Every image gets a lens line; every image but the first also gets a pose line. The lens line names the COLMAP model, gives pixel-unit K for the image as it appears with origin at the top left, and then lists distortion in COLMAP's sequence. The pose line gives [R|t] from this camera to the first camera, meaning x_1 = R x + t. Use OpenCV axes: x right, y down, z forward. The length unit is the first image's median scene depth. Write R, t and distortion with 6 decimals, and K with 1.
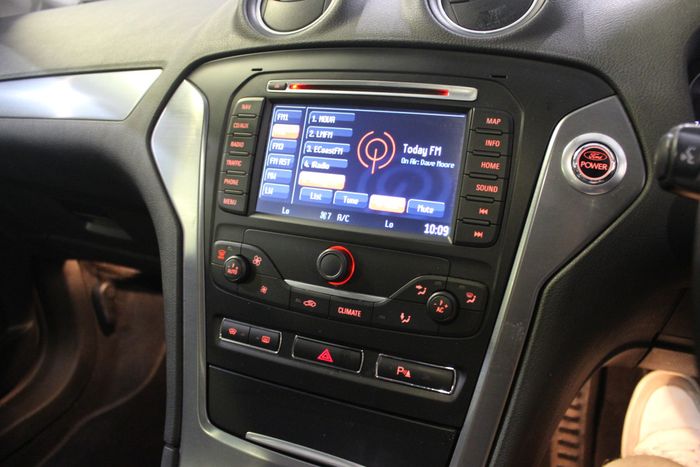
lens RADIAL K [[577.5, 0, 350.0], [0, 577.5, 233.5], [0, 0, 1]] dist [-0.038733, 0.002417]
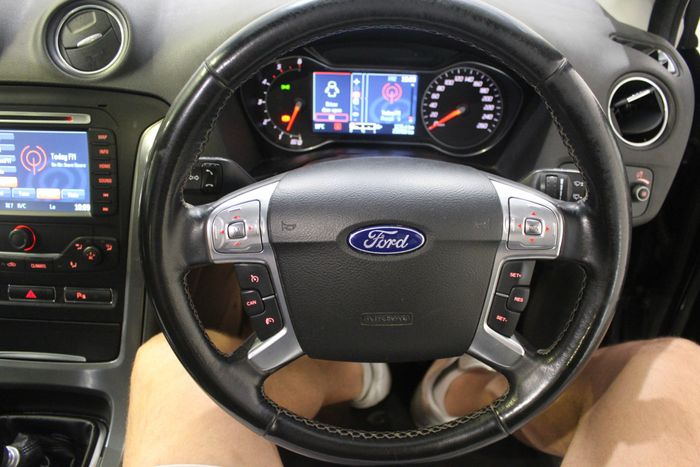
lens RADIAL K [[577.5, 0, 350.0], [0, 577.5, 233.5], [0, 0, 1]] dist [-0.038733, 0.002417]
pose [[0.939485, -0.181332, 0.290665, 0.362286], [0.109812, 0.963061, 0.245874, -0.238799], [-0.324514, -0.199077, 0.924694, -0.693427]]
